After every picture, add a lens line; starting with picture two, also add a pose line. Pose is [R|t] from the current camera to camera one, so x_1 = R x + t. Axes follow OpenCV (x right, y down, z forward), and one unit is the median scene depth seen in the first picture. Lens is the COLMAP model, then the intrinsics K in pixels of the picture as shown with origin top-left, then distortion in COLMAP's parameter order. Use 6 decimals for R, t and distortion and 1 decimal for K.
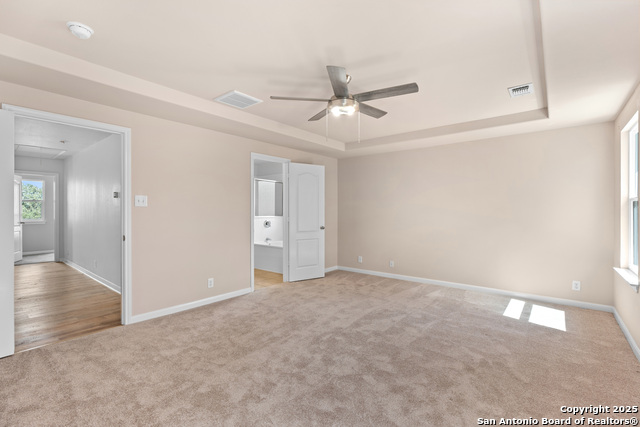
lens RADIAL K [[290.6, 0, 320.2], [0, 290.6, 211.8], [0, 0, 1]] dist [-0.007134, 0.001335]
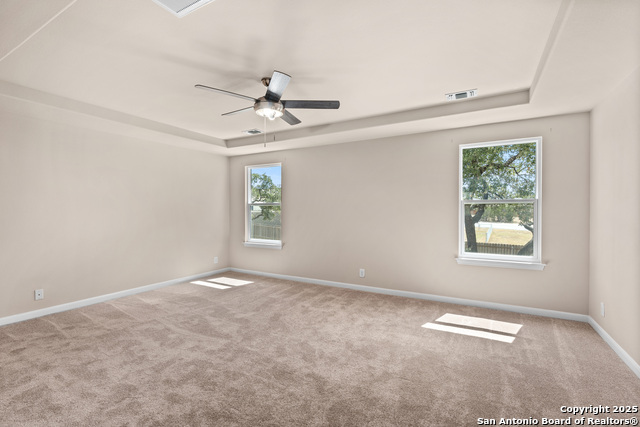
lens RADIAL K [[290.6, 0, 320.2], [0, 290.6, 213.2], [0, 0, 1]] dist [-0.007134, 0.001335]
pose [[-0.173141, -0.008467, 0.984861, -0.694971], [0.003550, 0.999951, 0.009221, -0.002602], [-0.984891, 0.005093, -0.173102, 0.719908]]
